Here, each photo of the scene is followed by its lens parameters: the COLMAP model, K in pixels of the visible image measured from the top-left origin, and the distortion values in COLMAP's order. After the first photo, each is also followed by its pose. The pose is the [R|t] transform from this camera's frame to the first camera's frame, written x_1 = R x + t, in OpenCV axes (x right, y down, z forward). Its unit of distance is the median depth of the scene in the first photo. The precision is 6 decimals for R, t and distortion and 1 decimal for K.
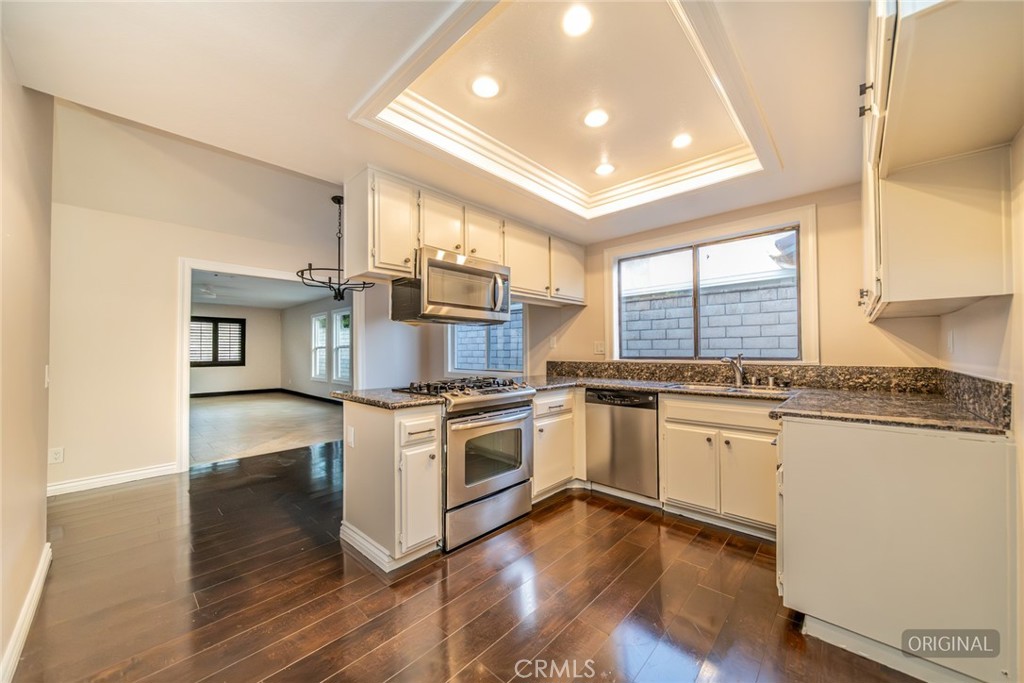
lens RADIAL K [[364.7, 0, 516.7], [0, 364.7, 347.3], [0, 0, 1]] dist [-0.011084, 0.000128]
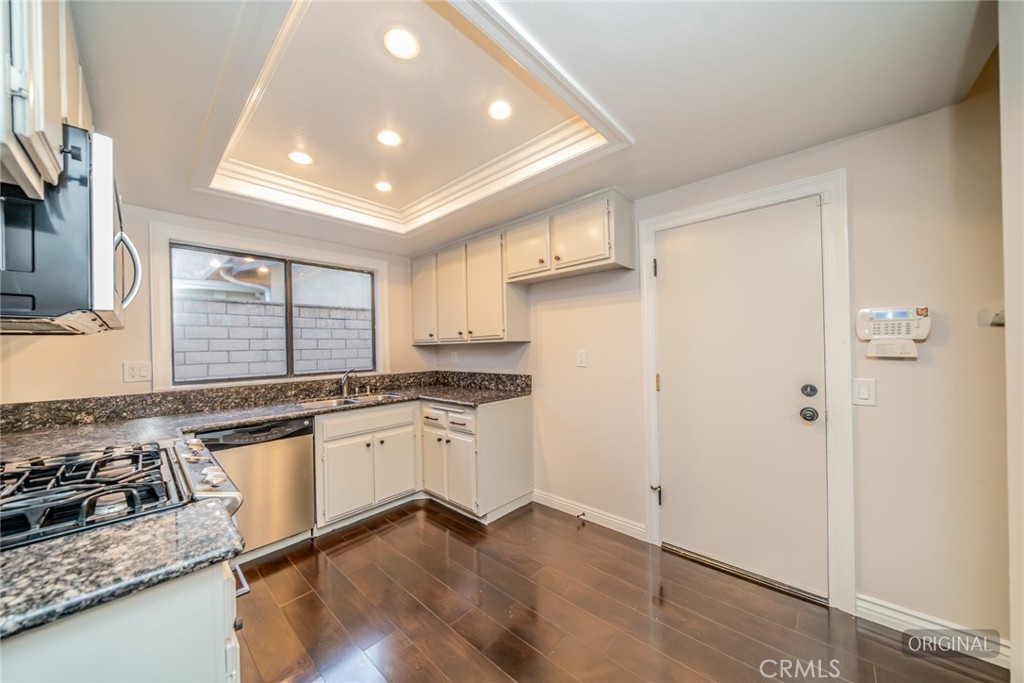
lens RADIAL K [[350.5, 0, 509.9], [0, 350.5, 348.2], [0, 0, 1]] dist [-0.001416, -0.000128]
pose [[-0.005400, 0.004340, 0.999976, -0.530031], [0.013652, 0.999898, -0.004266, -0.037967], [-0.999892, 0.013629, -0.005458, 0.491301]]
